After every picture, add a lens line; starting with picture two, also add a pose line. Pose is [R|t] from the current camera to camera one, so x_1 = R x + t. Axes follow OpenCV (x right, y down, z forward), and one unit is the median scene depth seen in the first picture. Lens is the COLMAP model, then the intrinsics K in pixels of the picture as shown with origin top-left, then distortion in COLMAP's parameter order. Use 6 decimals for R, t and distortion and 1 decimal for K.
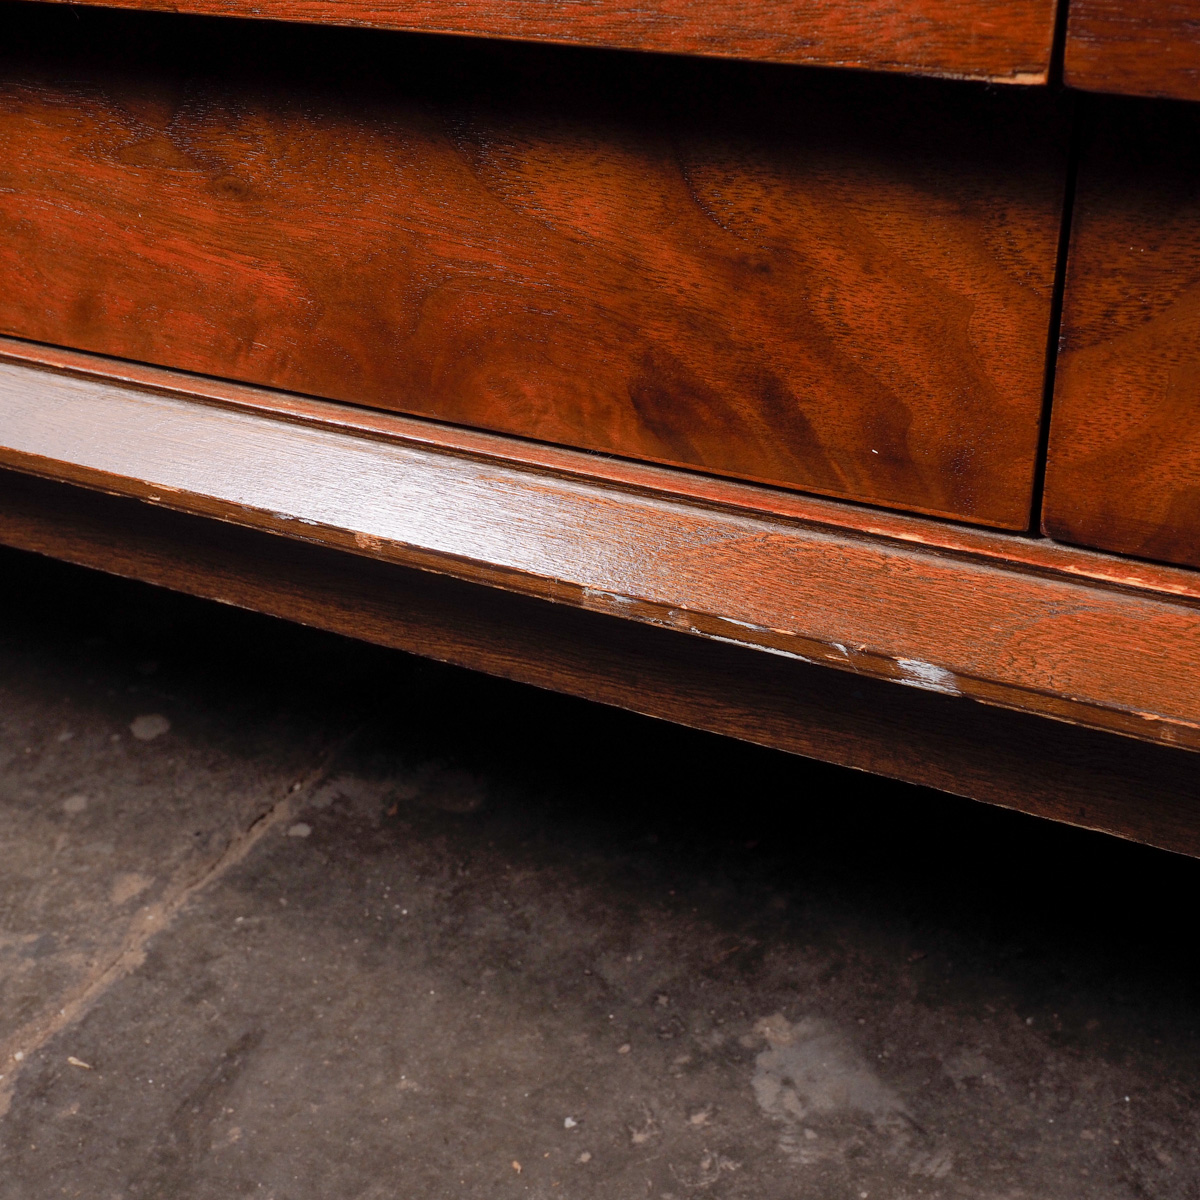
lens RADIAL K [[1657.2, 0, 600.0], [0, 1657.2, 600.0], [0, 0, 1]] dist [-0.008795, -0.019484]
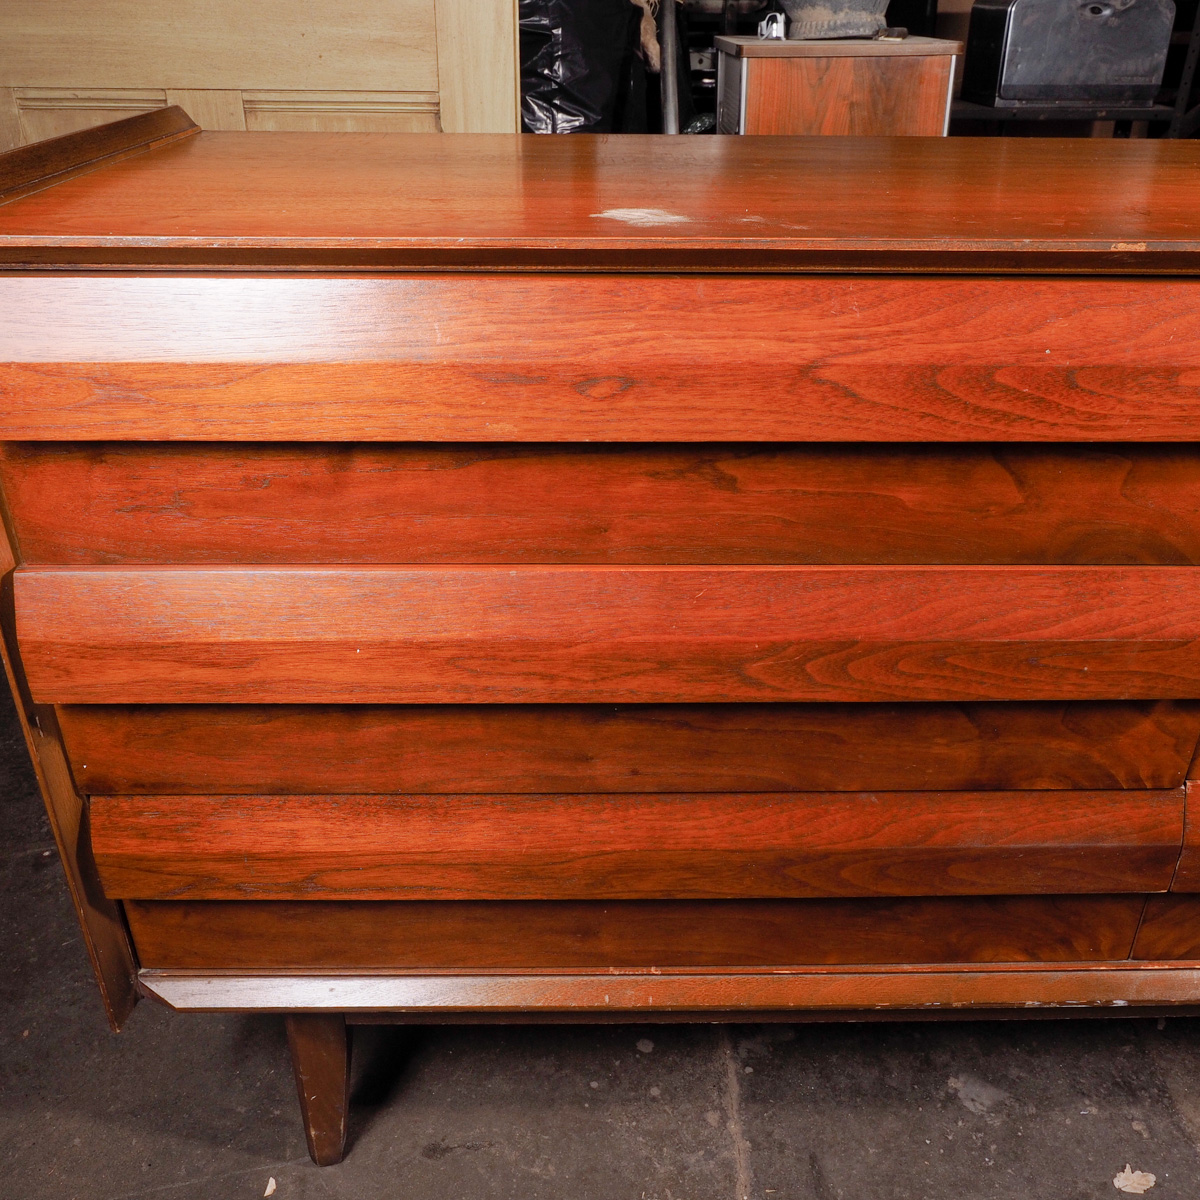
lens RADIAL K [[1147.4, 0, 600.0], [0, 1147.4, 600.0], [0, 0, 1]] dist [-0.020242, -0.001552]
pose [[0.885581, -0.188080, 0.424701, -1.185034], [0.212685, 0.977061, -0.010793, -0.711310], [-0.412929, 0.099886, 0.905269, -0.678531]]
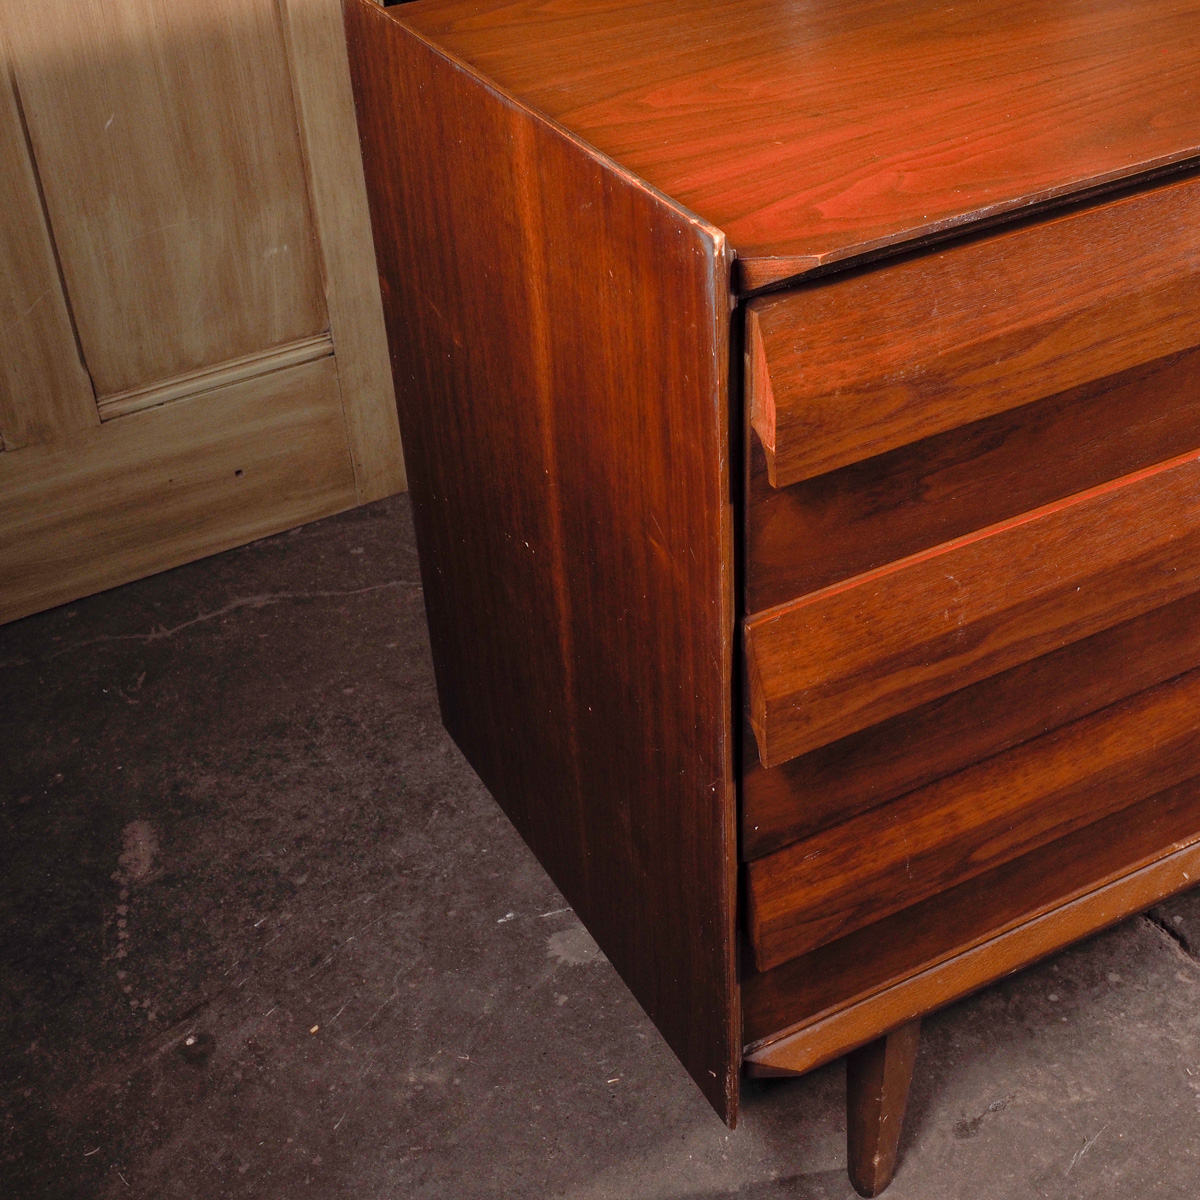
lens RADIAL K [[1738.3, 0, 600.0], [0, 1738.3, 600.0], [0, 0, 1]] dist [-0.023962, 0.075993]
pose [[0.581400, -0.479104, 0.657596, -2.593345], [0.457605, 0.860841, 0.222599, -1.467879], [-0.672734, 0.171501, 0.719734, -0.286672]]
